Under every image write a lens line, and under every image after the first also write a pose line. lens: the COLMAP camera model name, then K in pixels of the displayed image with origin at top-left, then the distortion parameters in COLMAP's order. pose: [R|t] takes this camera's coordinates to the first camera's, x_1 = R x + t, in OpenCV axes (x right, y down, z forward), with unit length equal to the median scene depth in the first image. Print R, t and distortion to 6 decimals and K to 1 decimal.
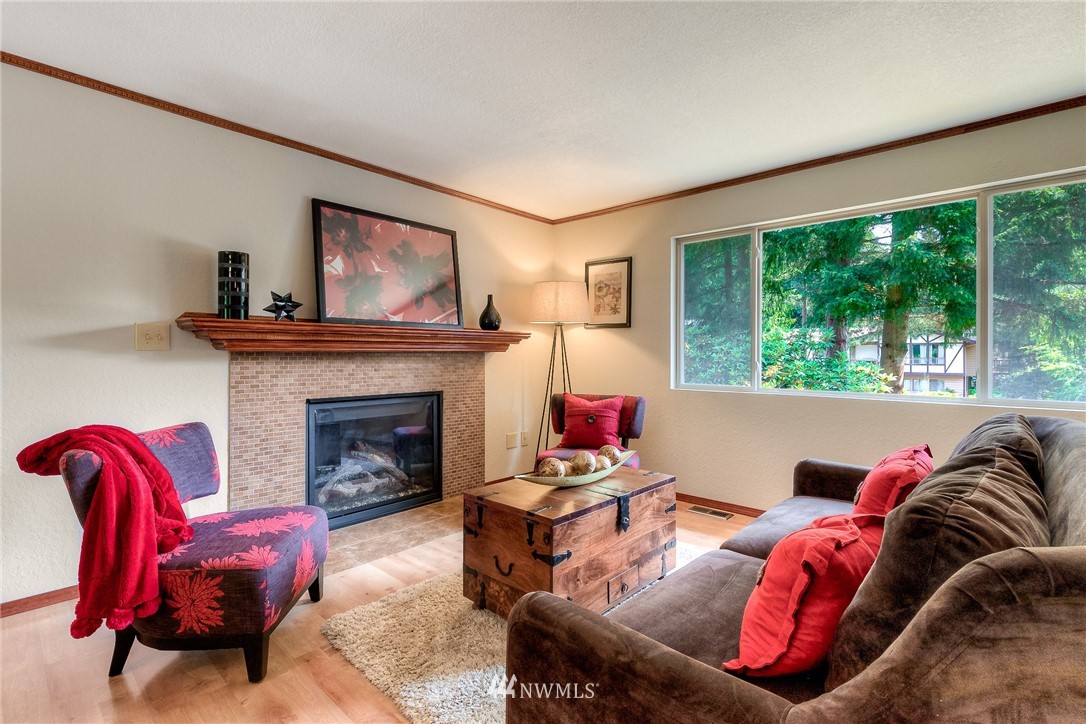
lens RADIAL K [[511.4, 0, 544.8], [0, 511.4, 345.2], [0, 0, 1]] dist [0.003848, 0.000230]
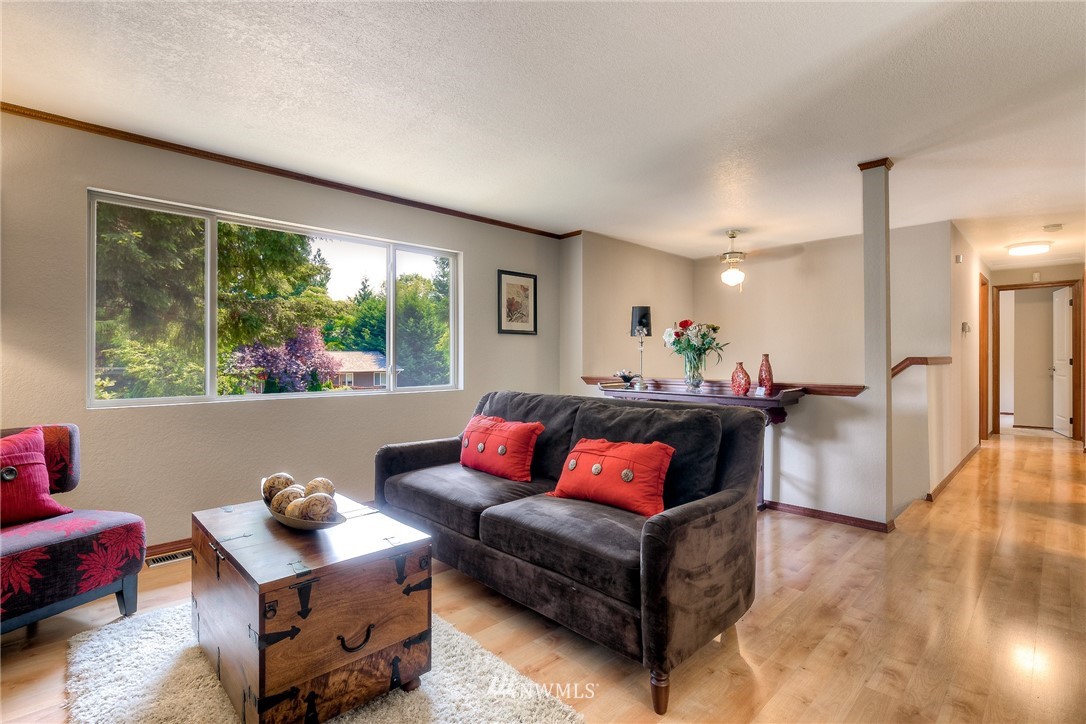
lens RADIAL K [[514.1, 0, 543.0], [0, 514.1, 362.0], [0, 0, 1]] dist [-0.003231, -0.000062]
pose [[0.041447, -0.010840, 0.999082, -0.474269], [-0.015073, 0.999821, 0.011474, 0.007275], [-0.999027, -0.015535, 0.041276, 0.406234]]
